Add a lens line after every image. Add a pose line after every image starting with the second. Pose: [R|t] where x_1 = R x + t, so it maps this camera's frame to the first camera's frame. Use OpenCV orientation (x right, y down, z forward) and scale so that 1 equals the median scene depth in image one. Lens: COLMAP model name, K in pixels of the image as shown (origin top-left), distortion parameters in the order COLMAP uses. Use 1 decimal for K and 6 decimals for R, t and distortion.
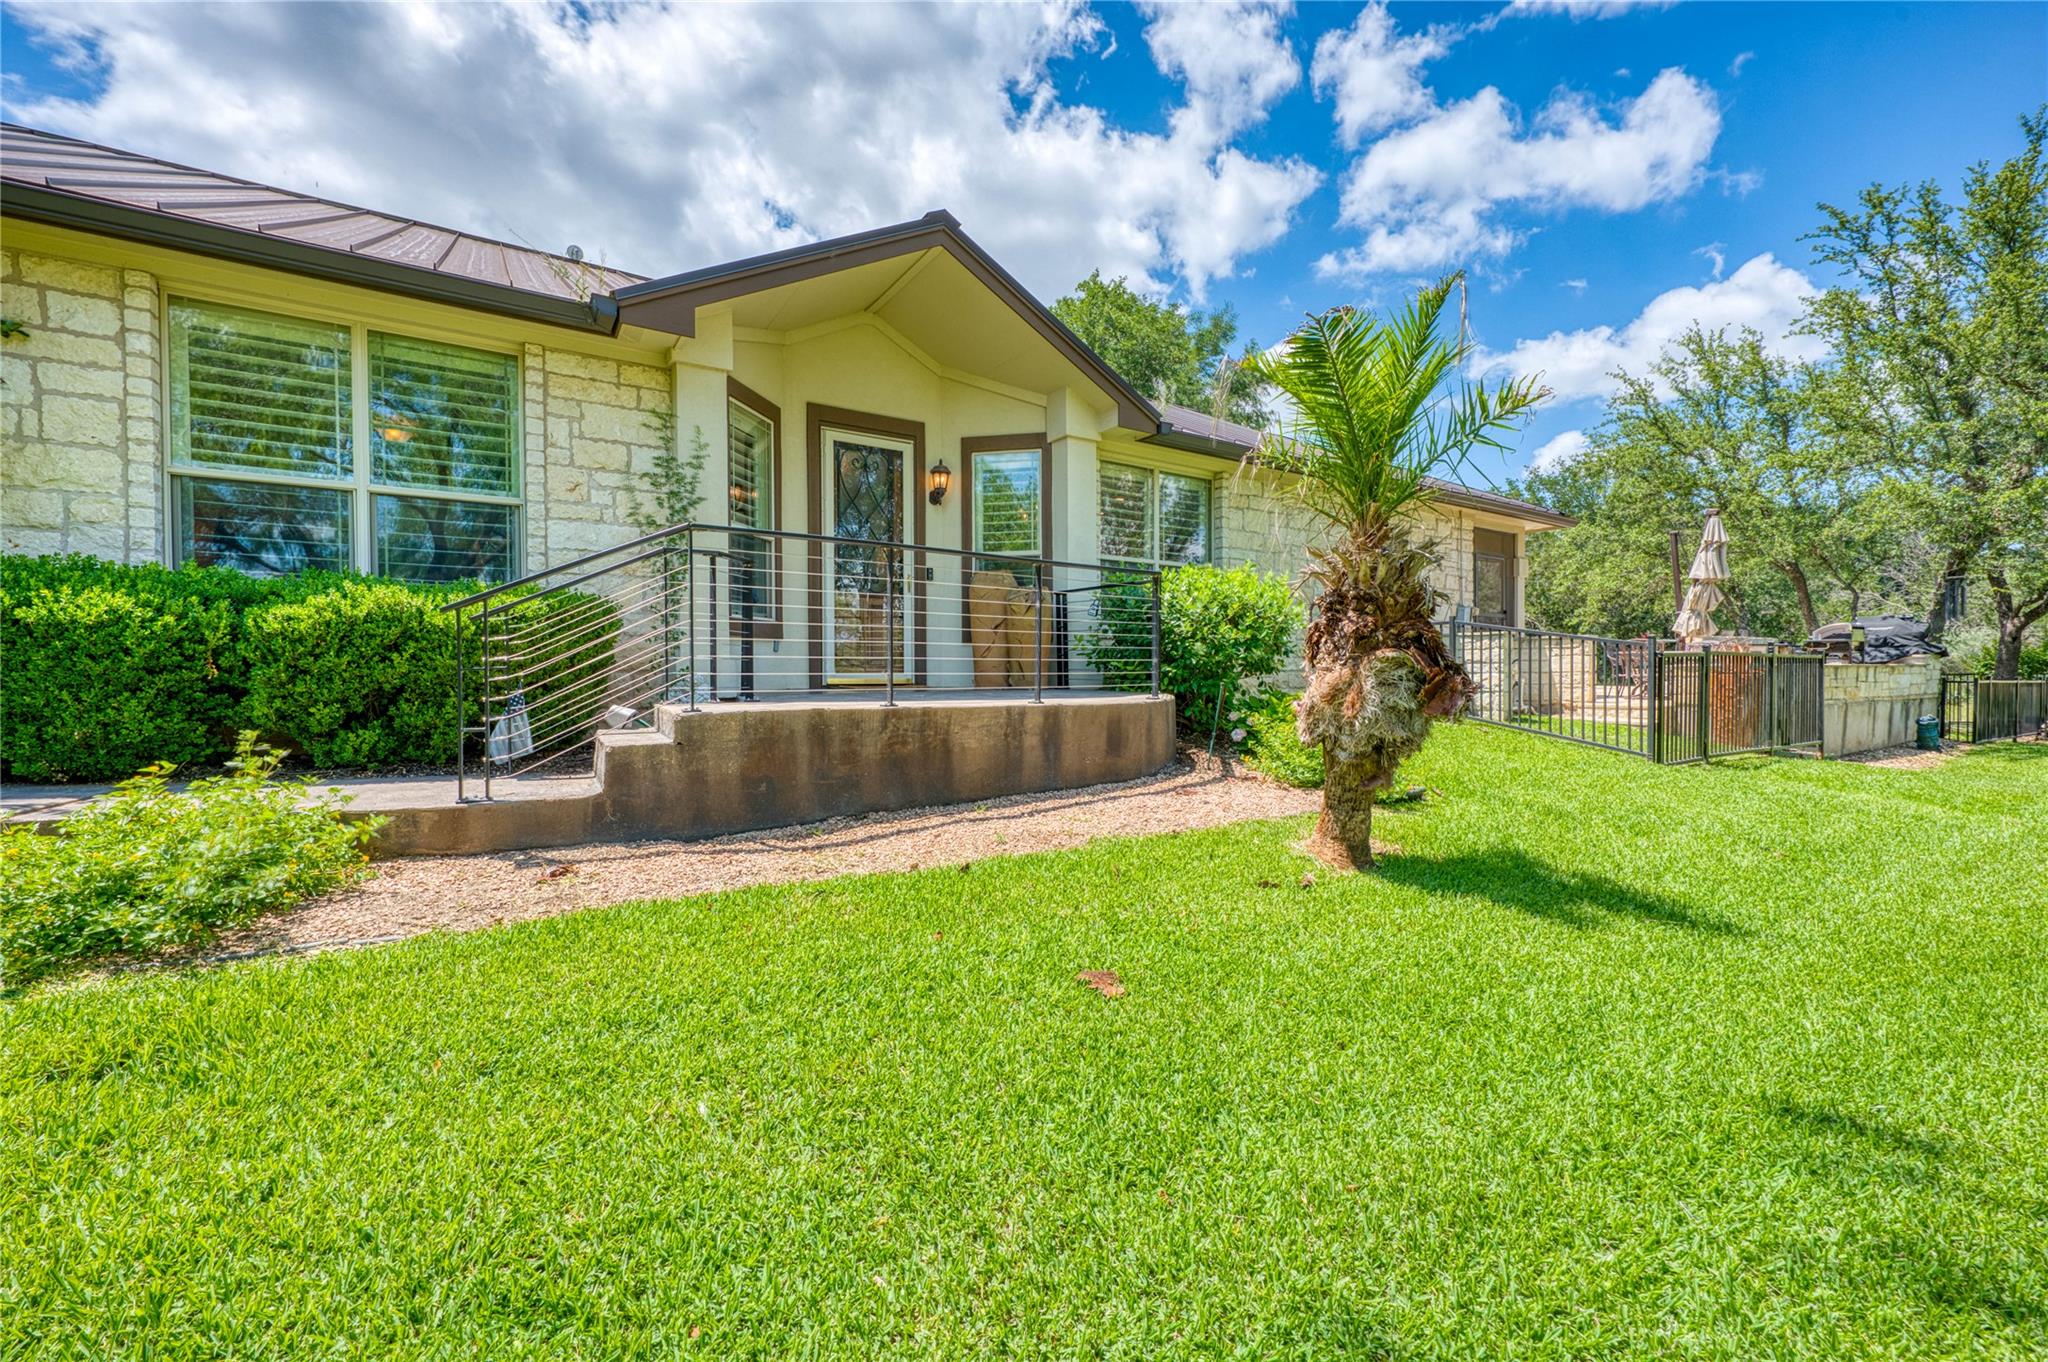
lens RADIAL K [[804.7, 0, 1027.8], [0, 804.7, 679.2], [0, 0, 1]] dist [0.001668, -0.000804]
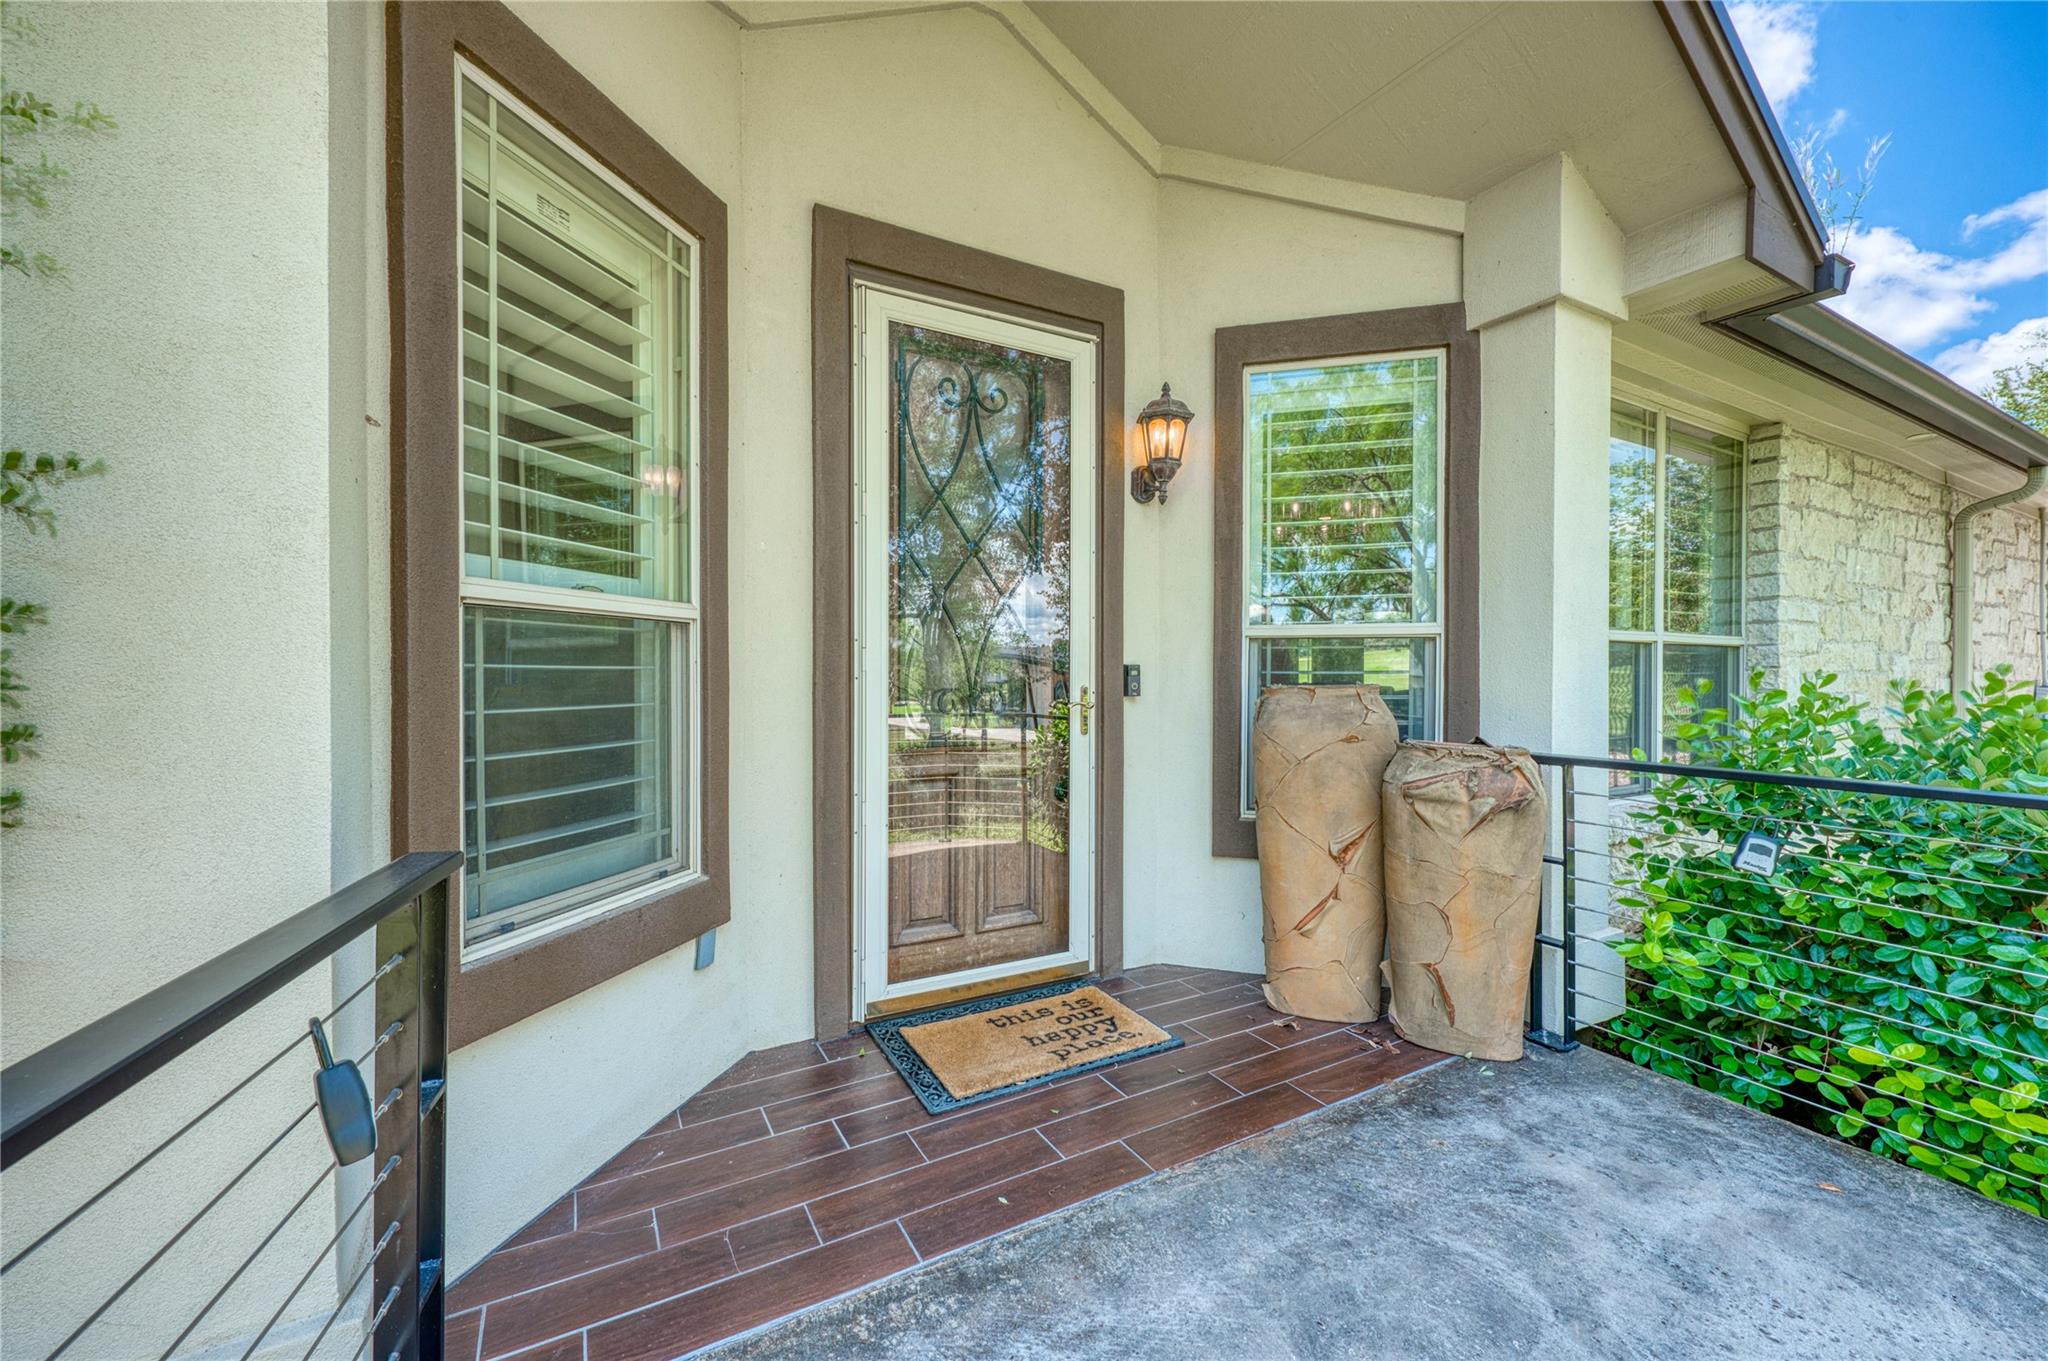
lens RADIAL K [[804.7, 0, 1020.0], [0, 804.7, 678.8], [0, 0, 1]] dist [0.001668, -0.000804]
pose [[0.996693, 0.006115, -0.081033, -0.145889], [-0.007322, 0.999866, -0.014616, -0.127589], [0.080933, 0.015161, 0.996604, 0.618053]]
